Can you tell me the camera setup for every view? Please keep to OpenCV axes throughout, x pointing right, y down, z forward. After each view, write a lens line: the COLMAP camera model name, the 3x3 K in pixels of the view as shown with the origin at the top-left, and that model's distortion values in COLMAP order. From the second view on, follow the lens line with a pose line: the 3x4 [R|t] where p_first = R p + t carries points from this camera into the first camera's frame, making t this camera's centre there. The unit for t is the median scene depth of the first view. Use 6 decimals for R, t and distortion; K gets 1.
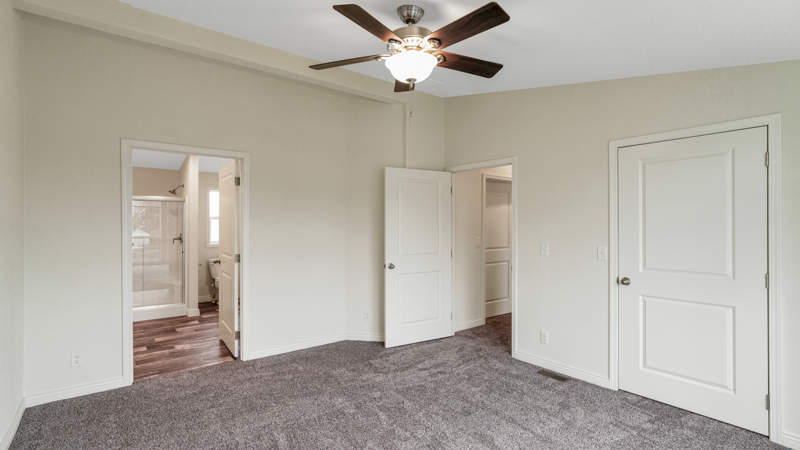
lens RADIAL K [[379.3, 0, 397.7], [0, 379.3, 219.0], [0, 0, 1]] dist [-0.000768, 0.000004]
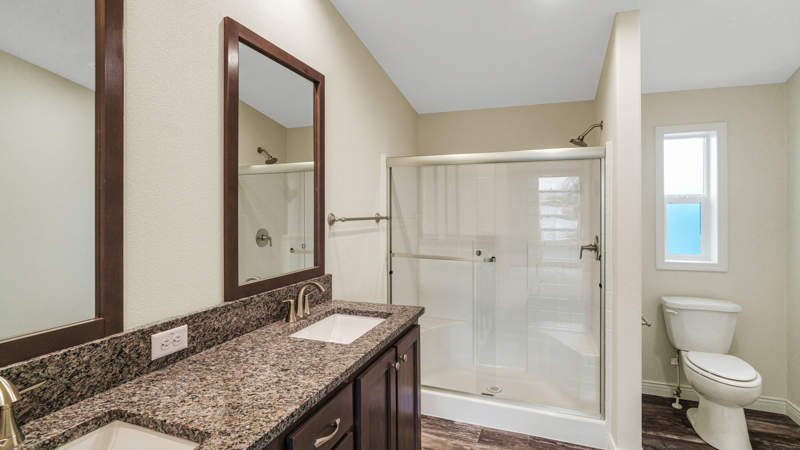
lens RADIAL K [[379.3, 0, 397.7], [0, 379.3, 219.0], [0, 0, 1]] dist [-0.000768, 0.000004]
pose [[0.521121, -0.000974, -0.853482, -0.325258], [0.007750, 0.999964, 0.003591, 0.015289], [0.853448, -0.008486, 0.521109, 0.587937]]
